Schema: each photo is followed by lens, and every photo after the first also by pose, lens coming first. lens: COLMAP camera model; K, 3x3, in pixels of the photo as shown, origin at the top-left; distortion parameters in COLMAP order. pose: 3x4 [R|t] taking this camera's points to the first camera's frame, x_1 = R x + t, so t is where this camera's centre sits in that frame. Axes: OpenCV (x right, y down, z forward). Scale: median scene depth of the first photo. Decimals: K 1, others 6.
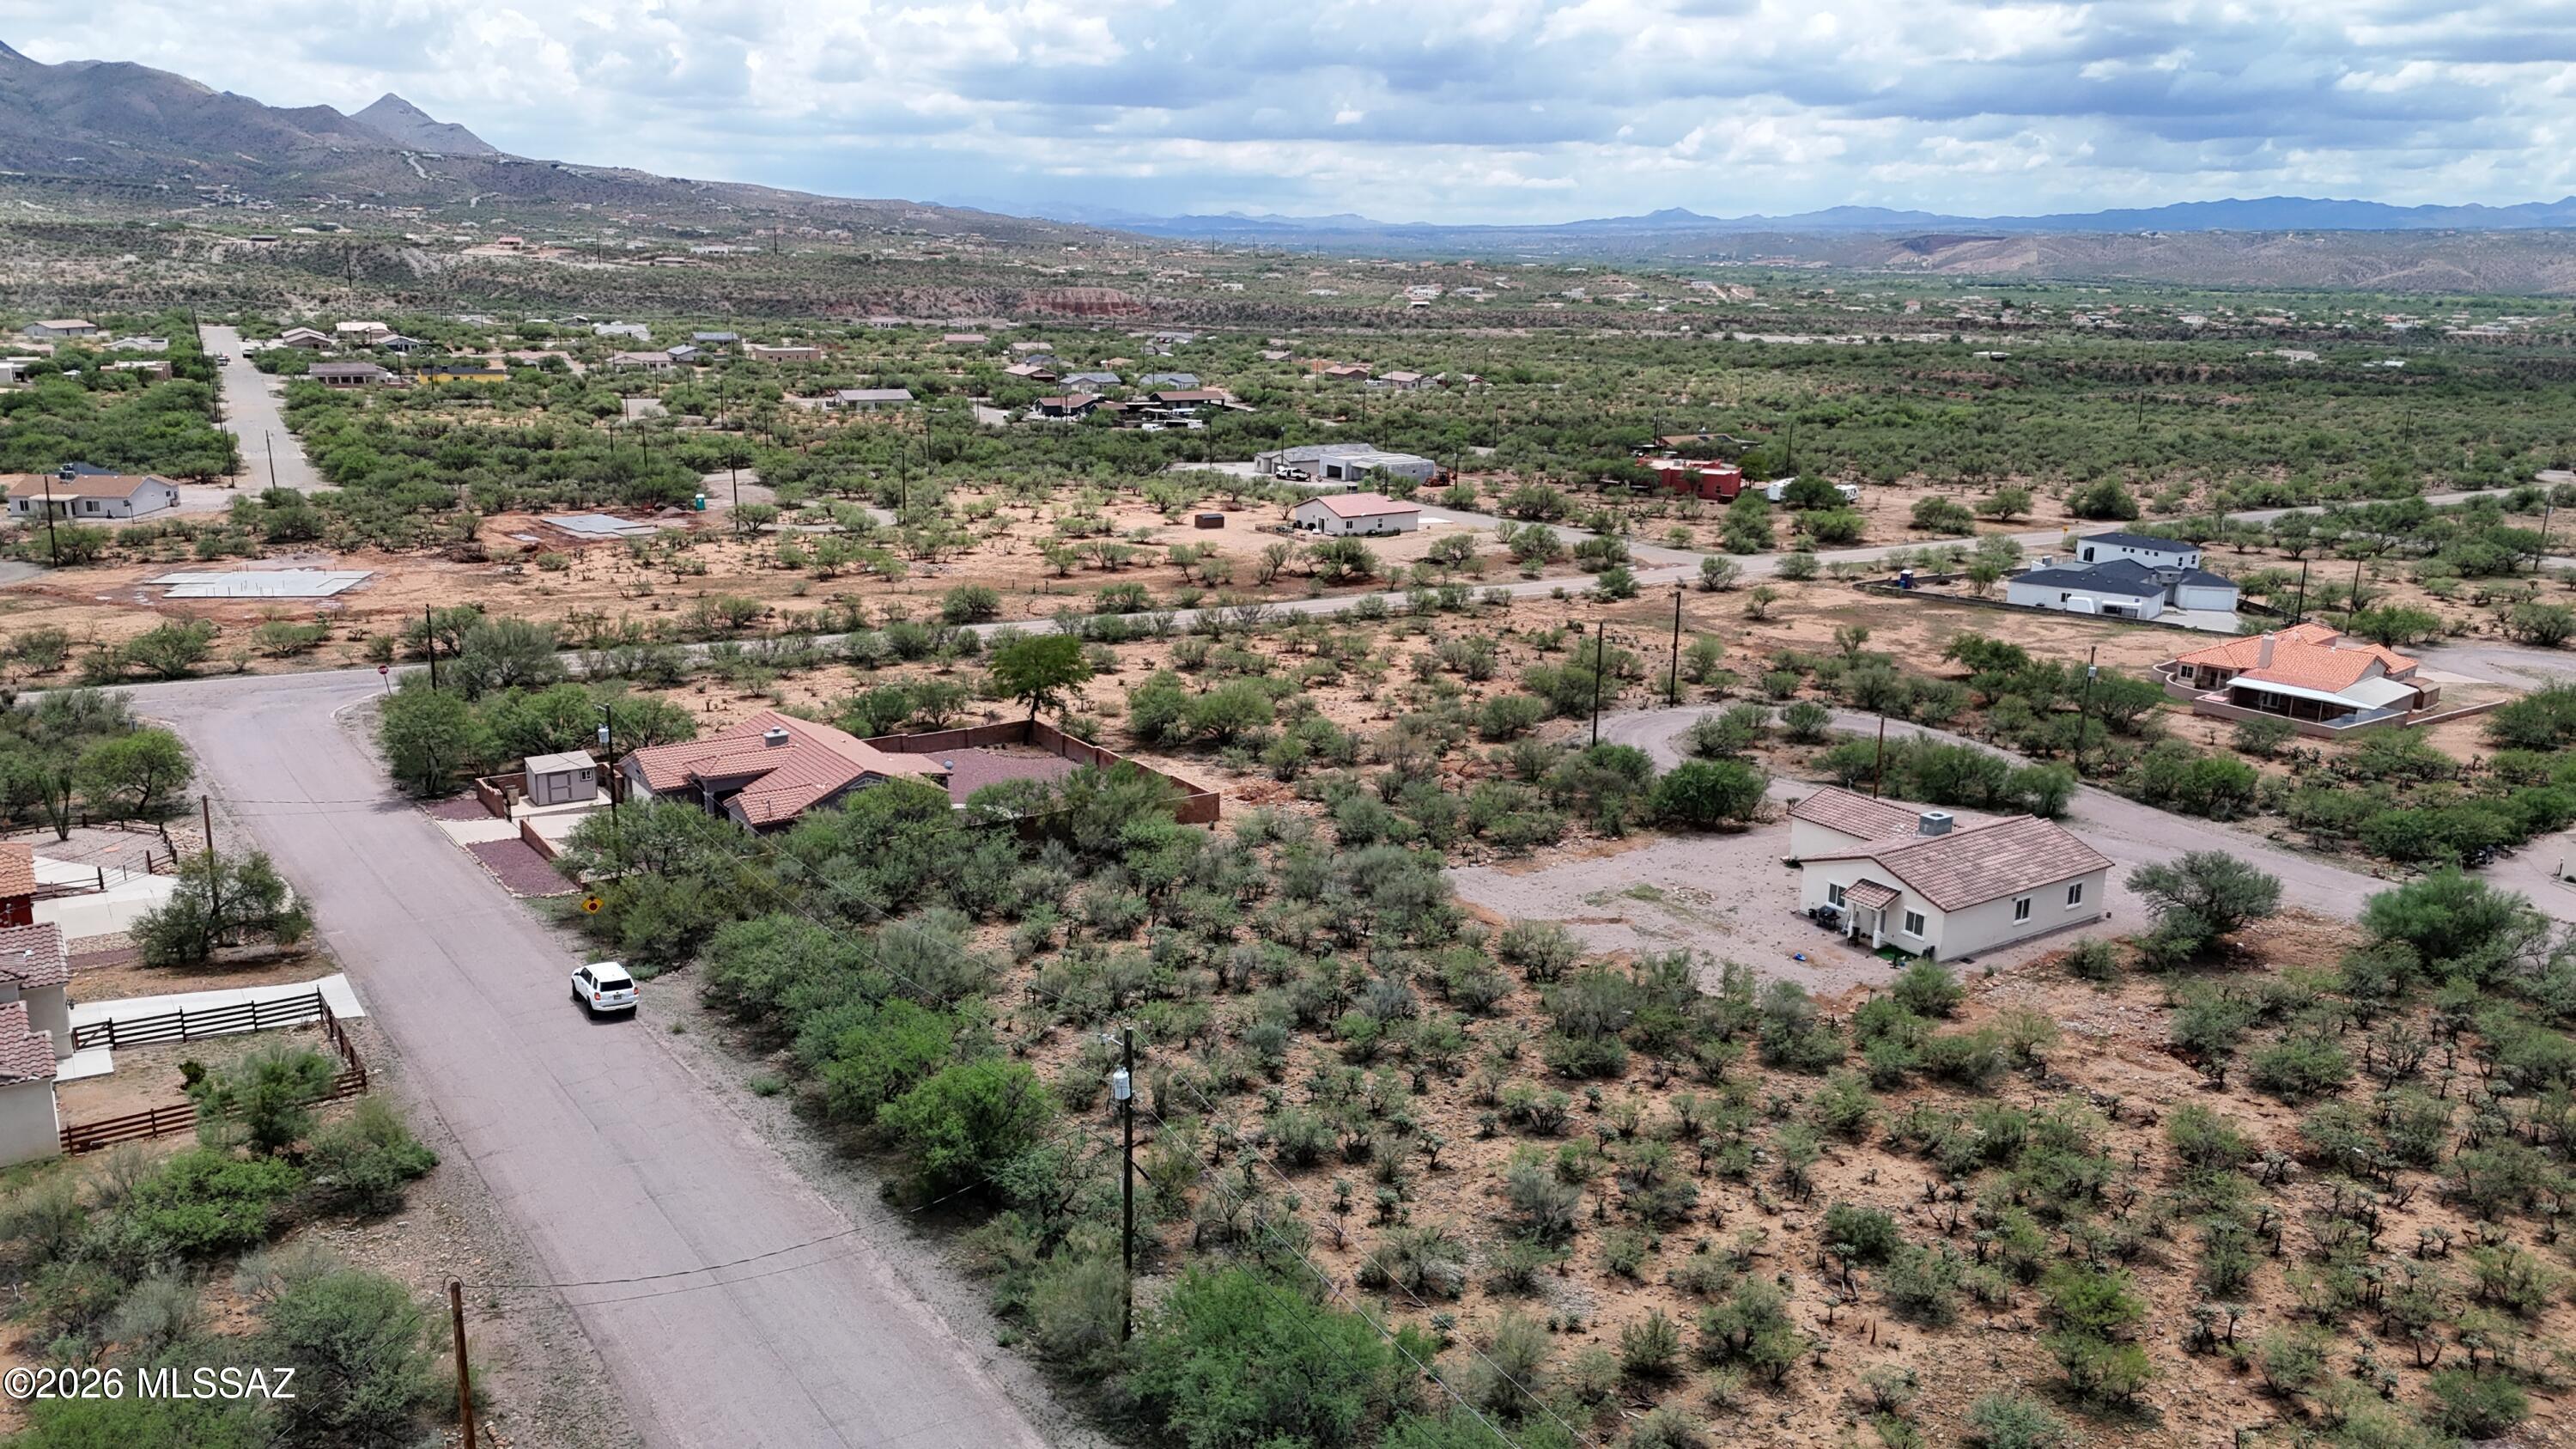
lens RADIAL K [[1882.8, 0, 1284.0], [0, 1882.8, 723.9], [0, 0, 1]] dist [0.085077, -0.087517]
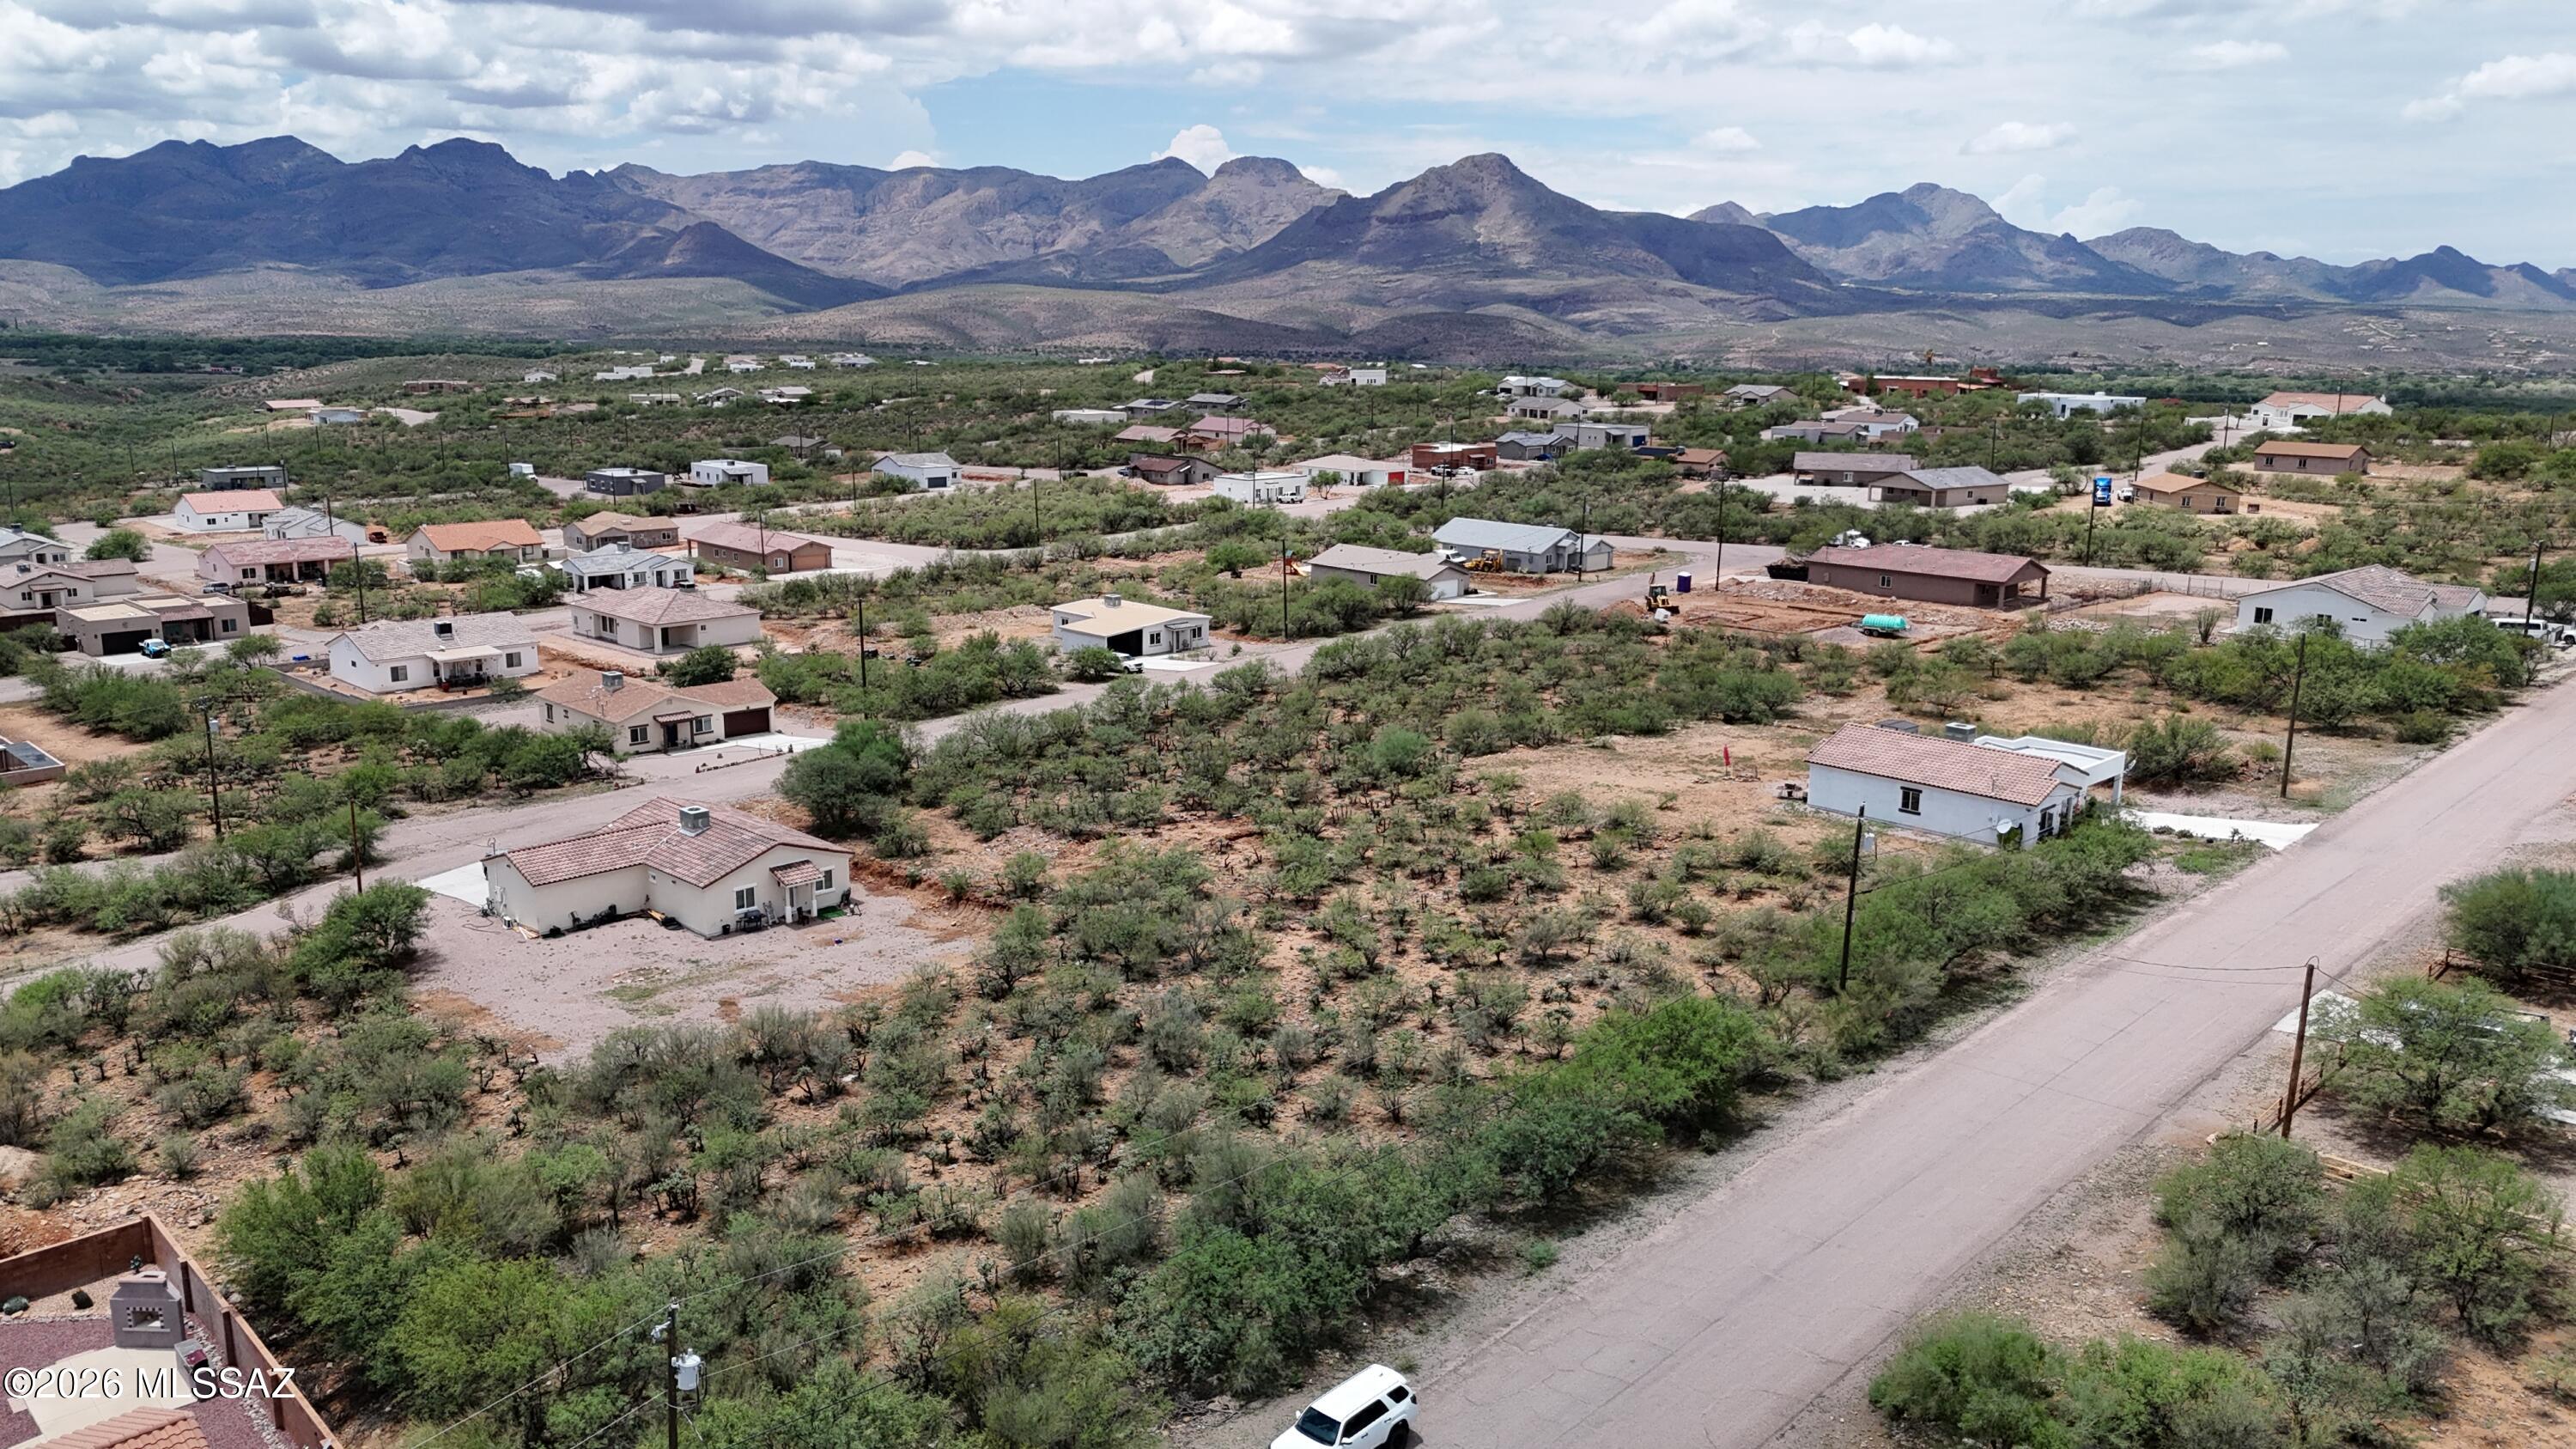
lens RADIAL K [[1894.4, 0, 1285.0], [0, 1894.4, 712.4], [0, 0, 1]] dist [0.075388, -0.077627]
pose [[-0.195225, -0.223418, 0.954972, -0.359159], [0.226932, 0.936993, 0.265604, -0.104498], [-0.954143, 0.268567, -0.132223, 0.408991]]
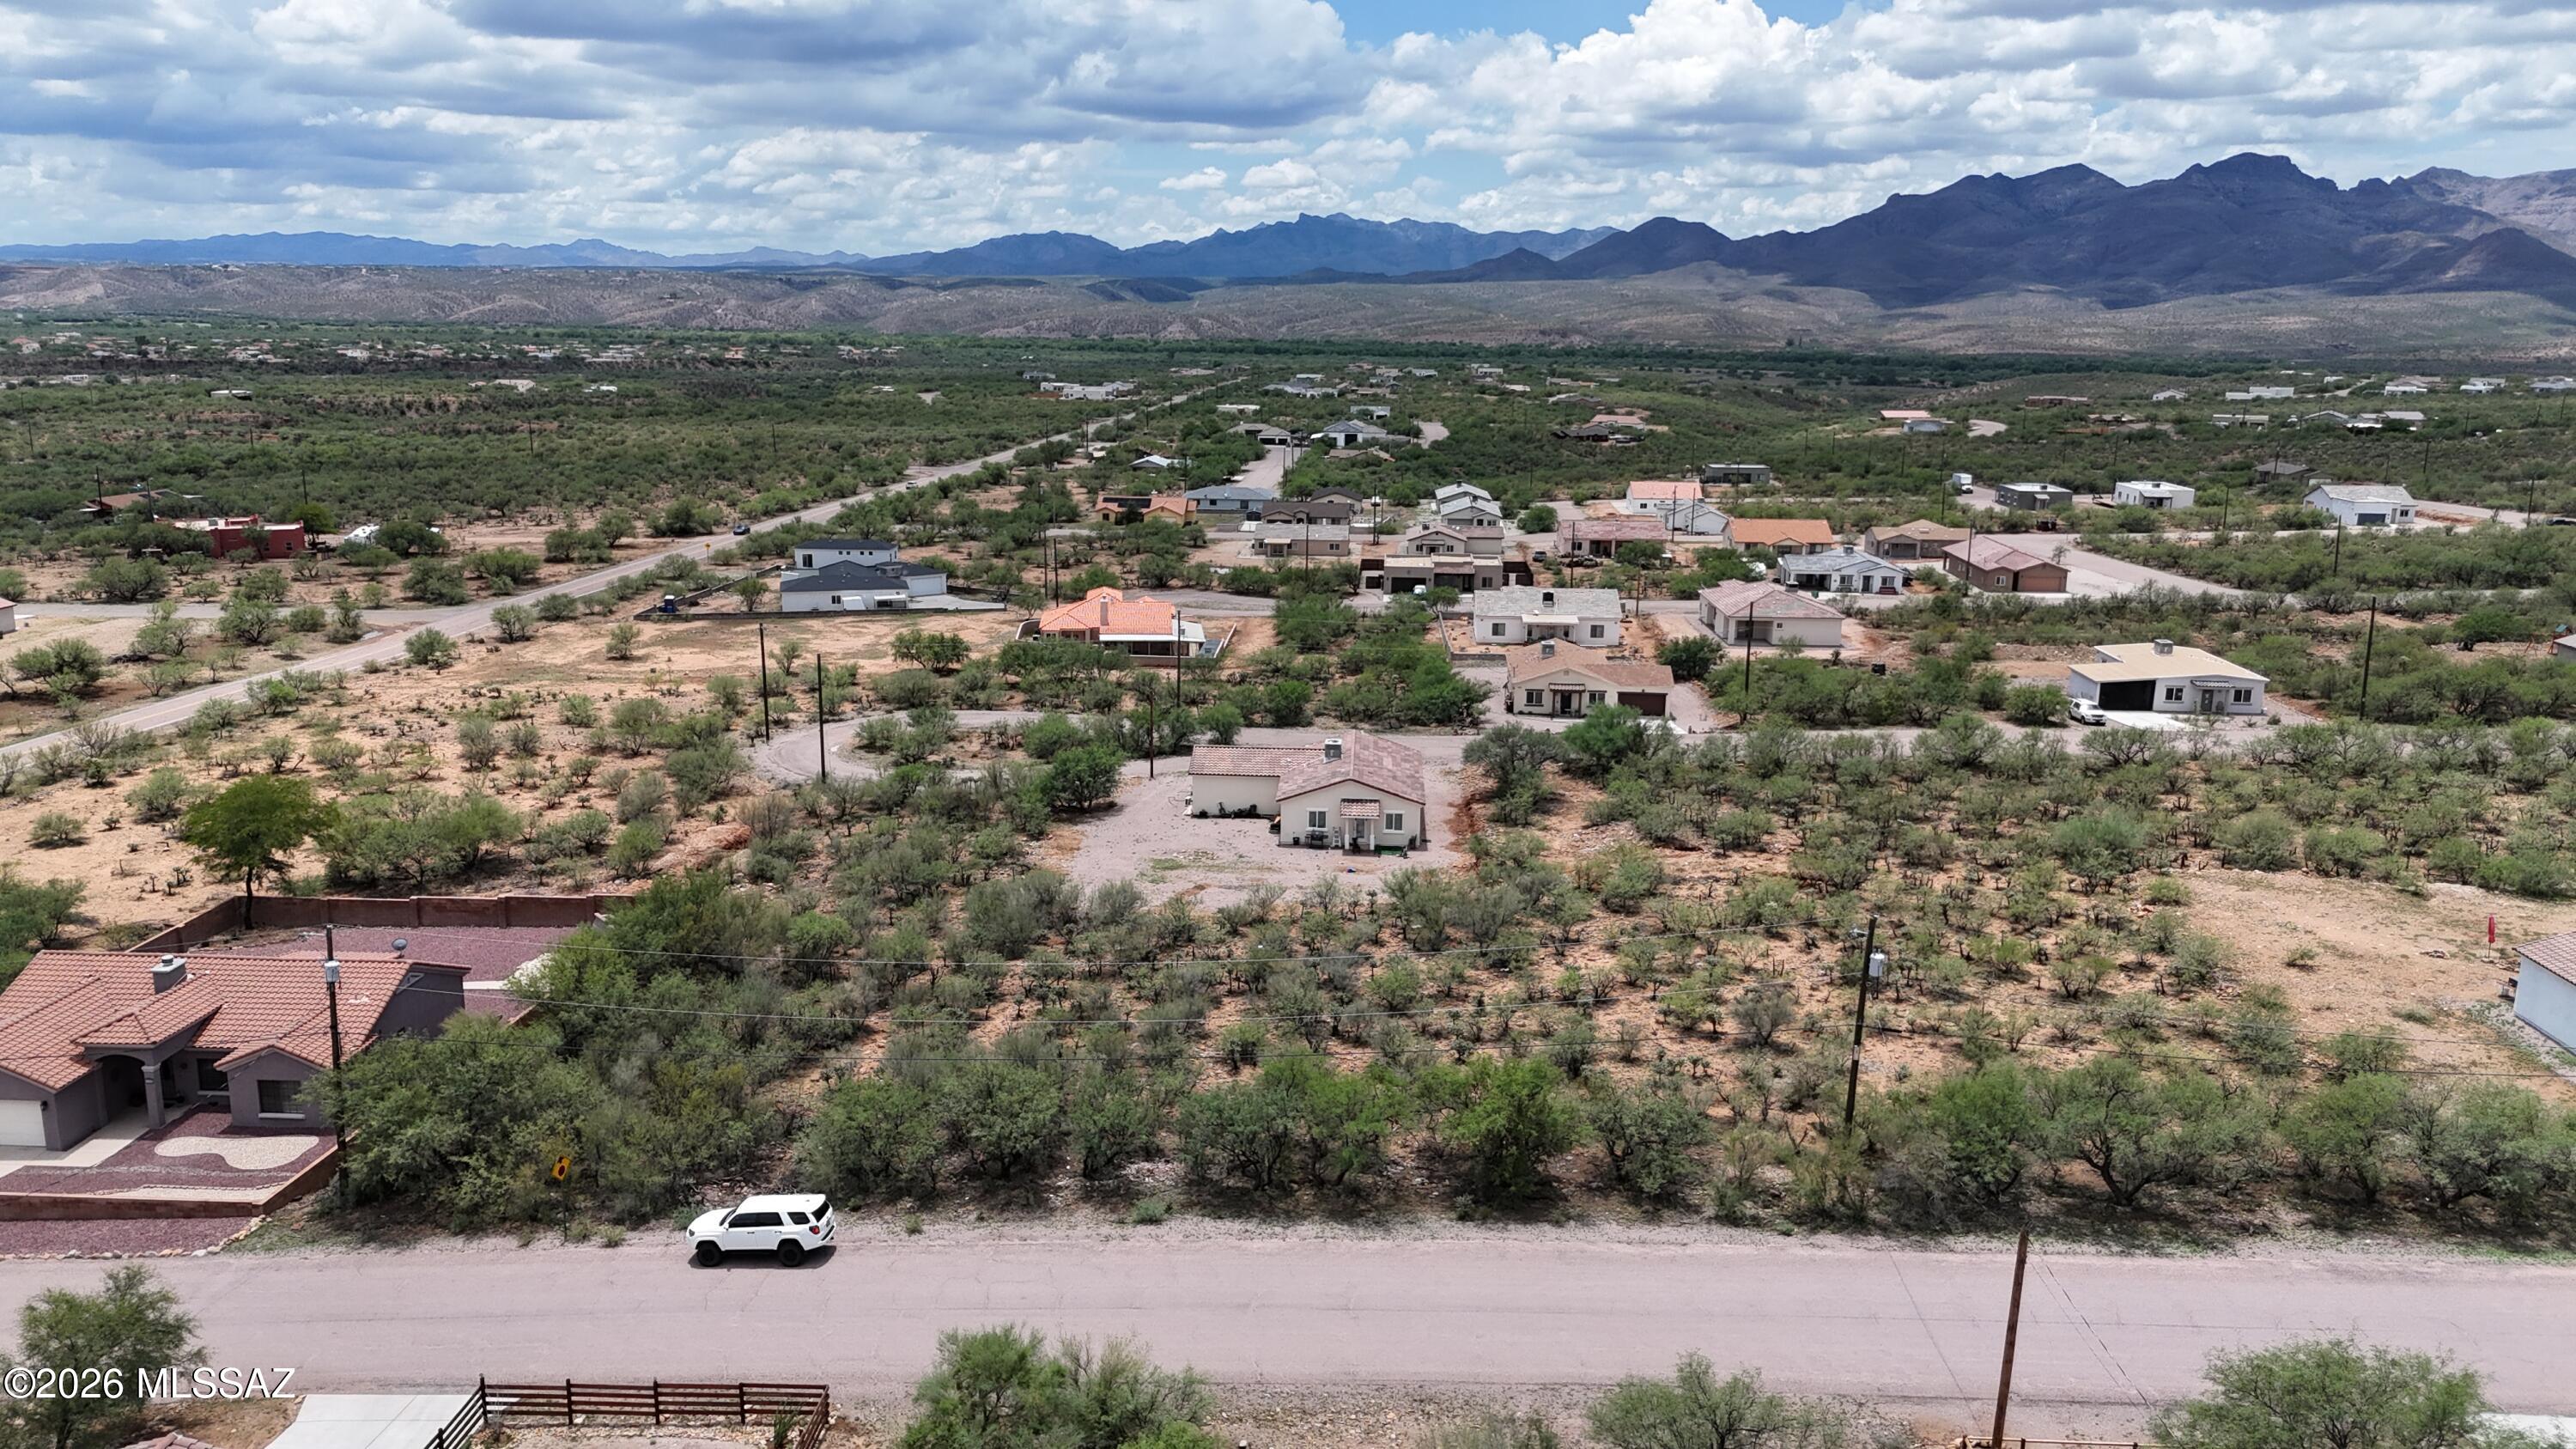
lens RADIAL K [[1882.8, 0, 1284.0], [0, 1882.8, 723.9], [0, 0, 1]] dist [0.085077, -0.087517]
pose [[0.606690, -0.181200, 0.774011, -0.308848], [0.194377, 0.977933, 0.076582, -0.031273], [-0.770808, 0.103988, 0.628524, 0.130324]]
